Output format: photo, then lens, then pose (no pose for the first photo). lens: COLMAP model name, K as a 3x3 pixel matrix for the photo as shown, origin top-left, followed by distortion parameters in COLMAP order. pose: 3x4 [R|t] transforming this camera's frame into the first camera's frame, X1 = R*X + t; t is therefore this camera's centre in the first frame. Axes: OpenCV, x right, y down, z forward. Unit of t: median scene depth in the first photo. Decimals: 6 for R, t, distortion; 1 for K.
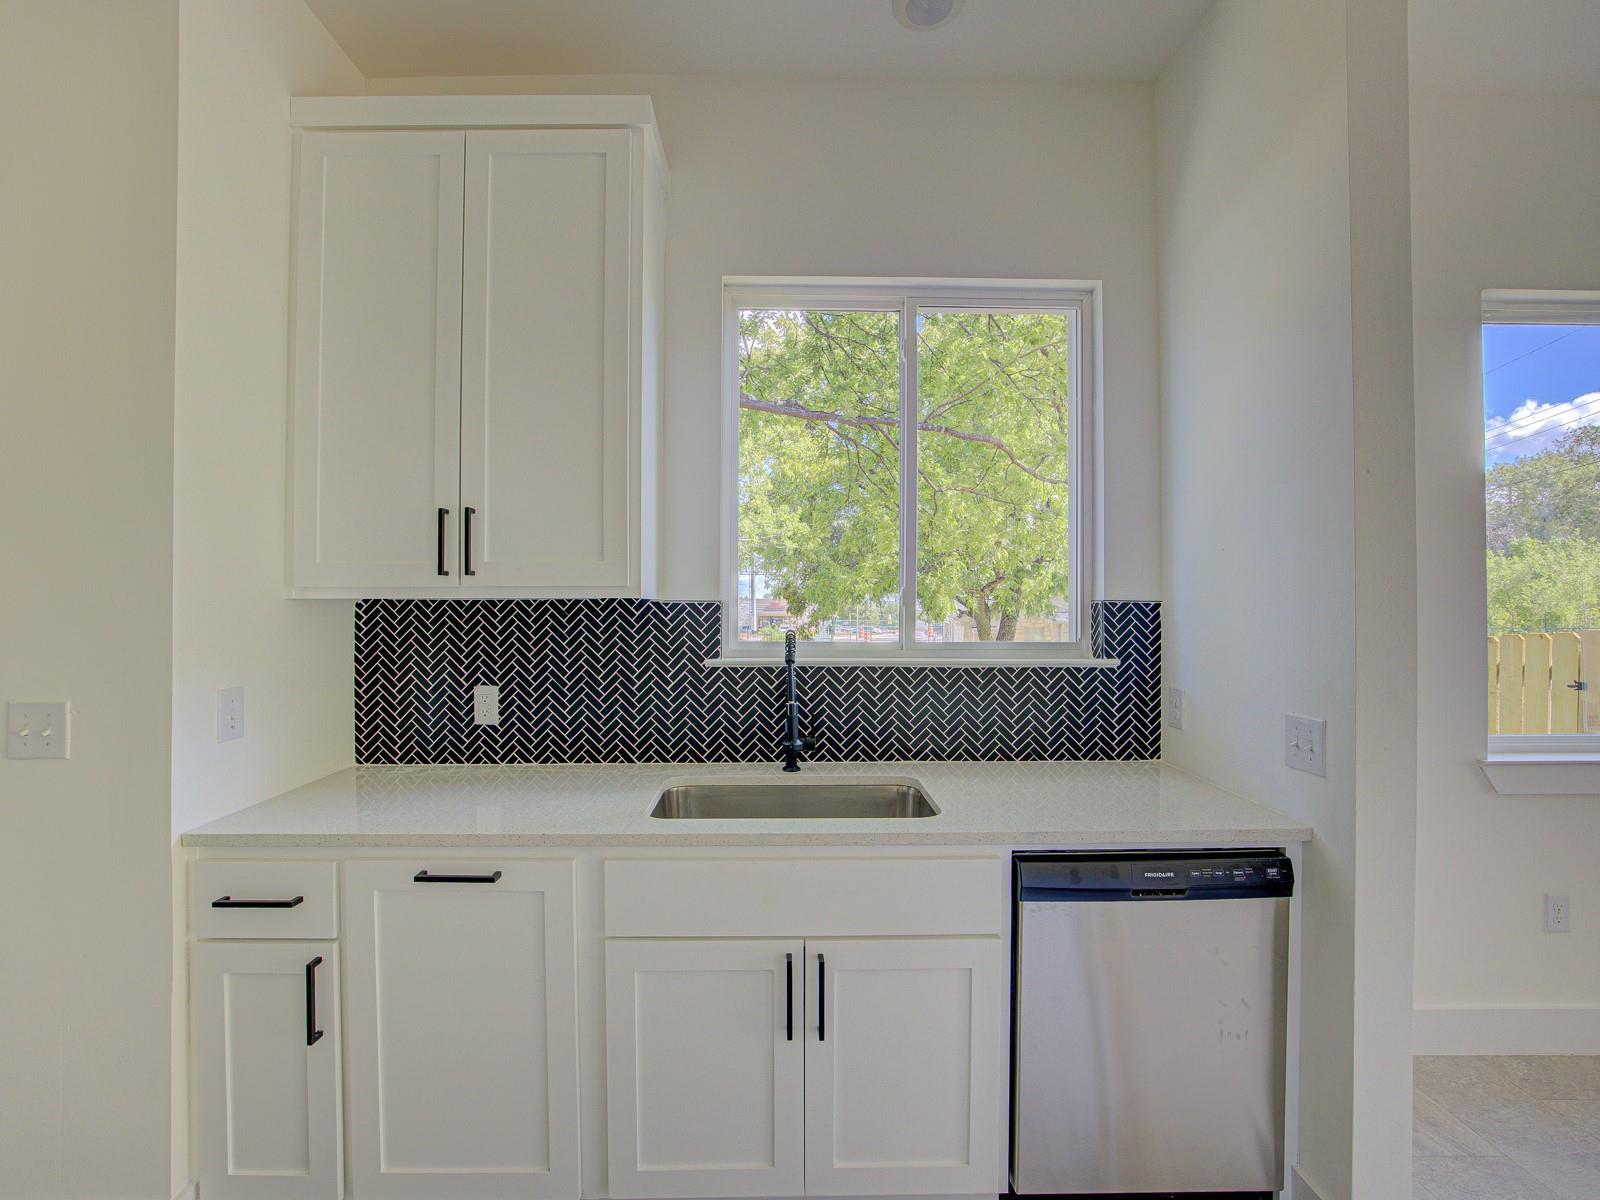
lens RADIAL K [[720.0, 0, 800.0], [0, 720.0, 600.0], [0, 0, 1]] dist [-0.034644, 0.000527]
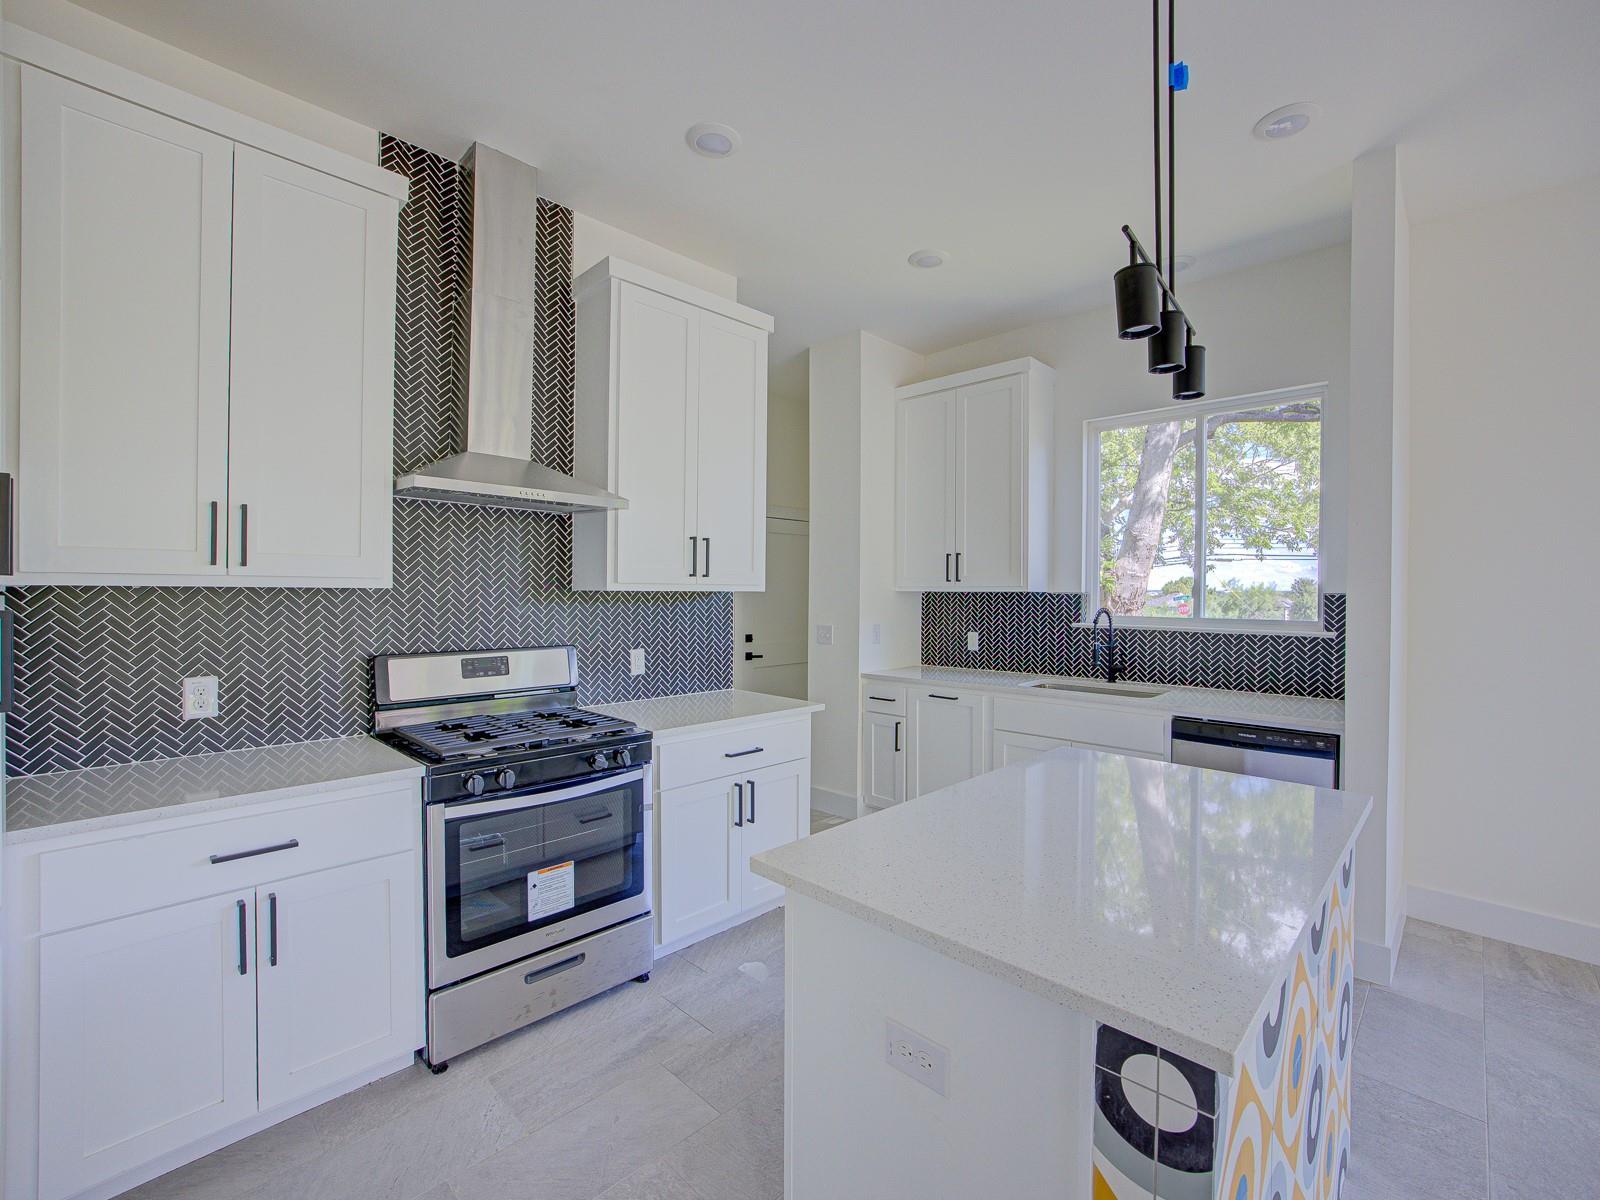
lens RADIAL K [[701.8, 0, 811.3], [0, 701.8, 592.5], [0, 0, 1]] dist [-0.041687, 0.014338]
pose [[0.704559, 0.002871, -0.709640, 0.707400], [-0.002255, 0.999996, 0.001807, -0.001415], [0.709642, 0.000327, 0.704562, -0.822395]]
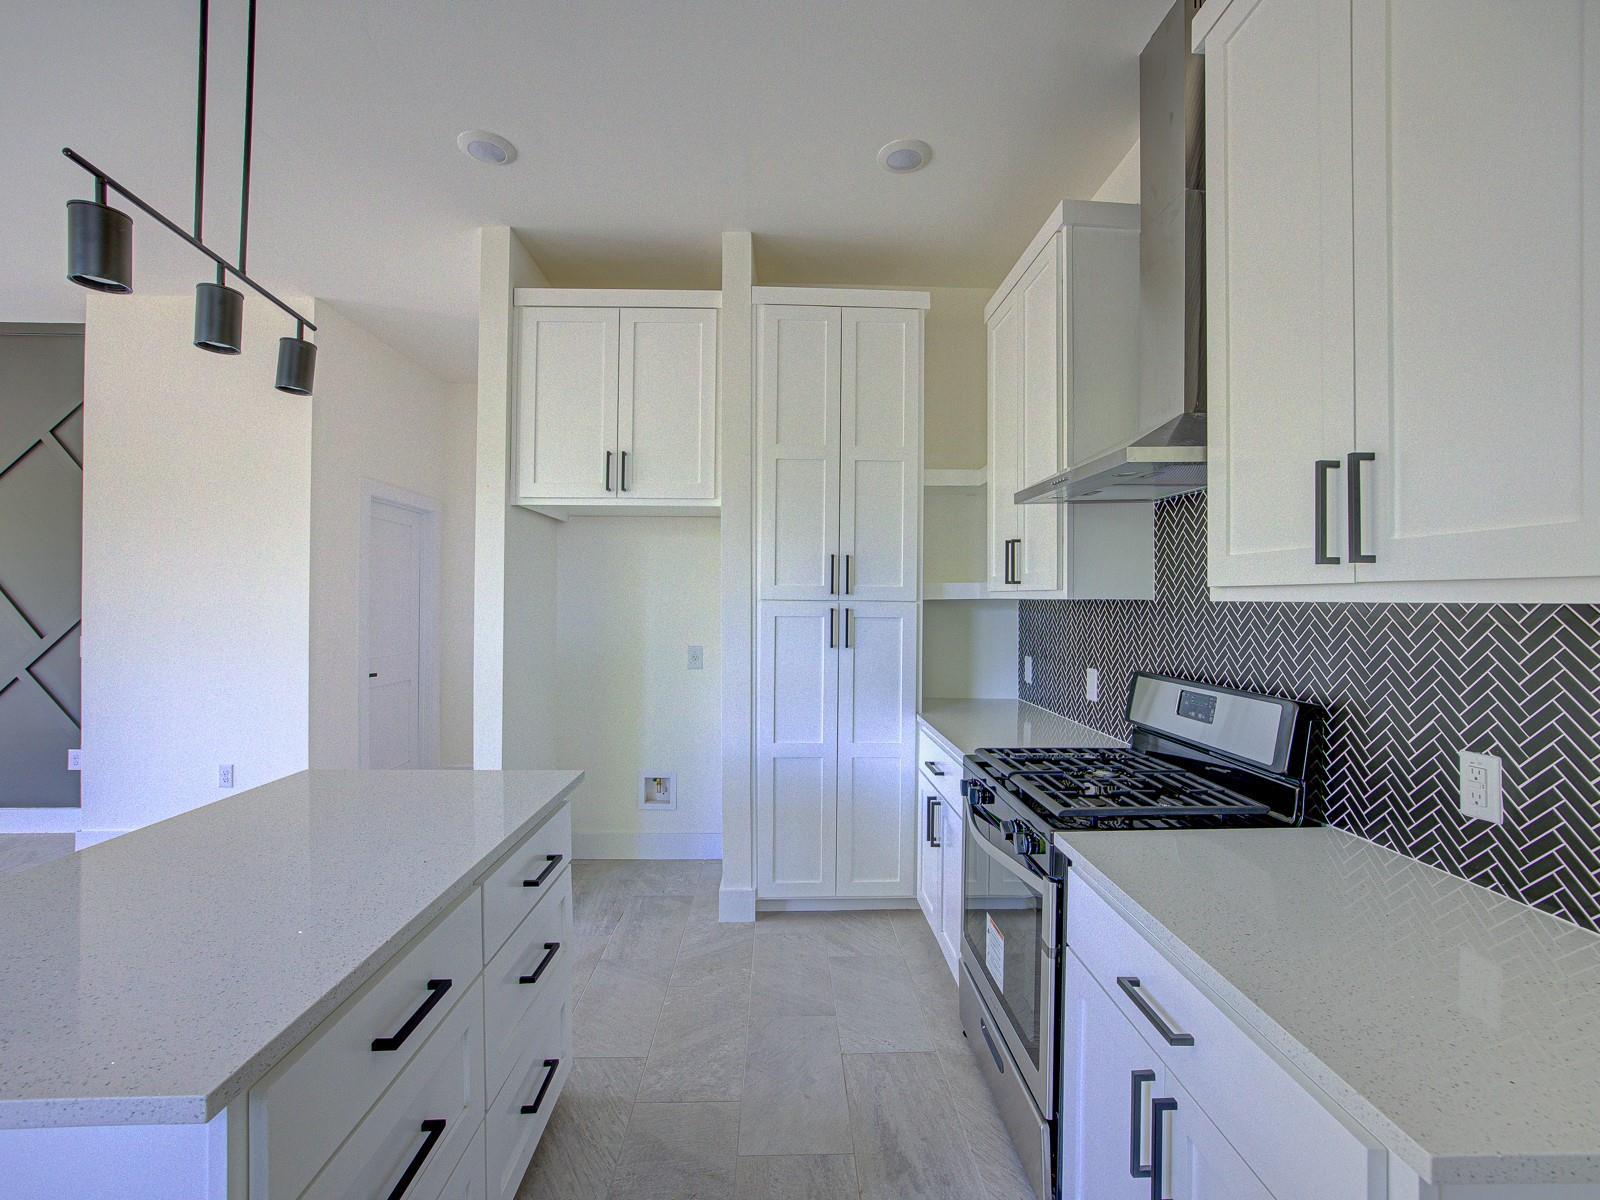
lens RADIAL K [[701.8, 0, 811.3], [0, 701.8, 592.5], [0, 0, 1]] dist [-0.041687, 0.014338]
pose [[-0.999679, -0.008916, -0.023712, -0.039253], [-0.008646, 0.999897, -0.011477, 0.000955], [0.023812, -0.011269, -0.999653, 0.513246]]
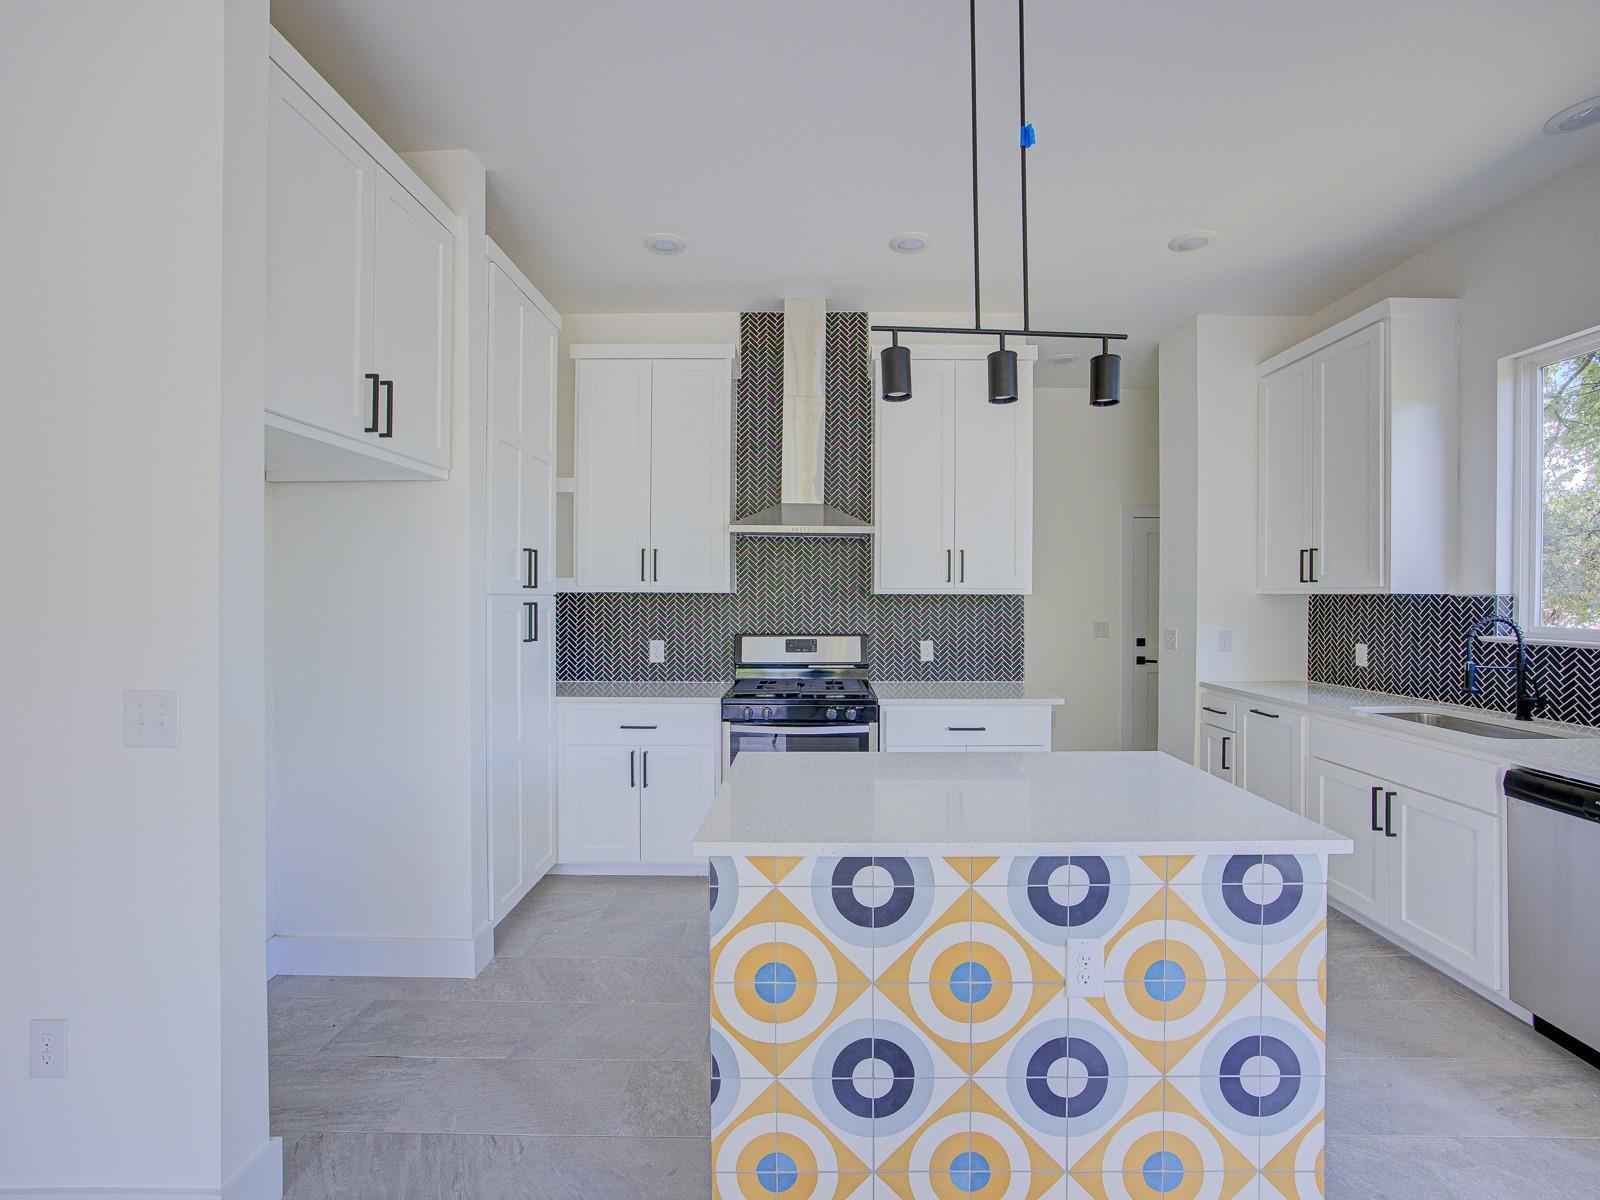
lens RADIAL K [[701.8, 0, 811.3], [0, 701.8, 592.5], [0, 0, 1]] dist [-0.041687, 0.014338]
pose [[-0.023142, -0.003485, -0.999726, 1.263098], [0.000364, 0.999994, -0.003494, 0.000630], [0.999732, -0.000445, -0.023141, -0.301149]]
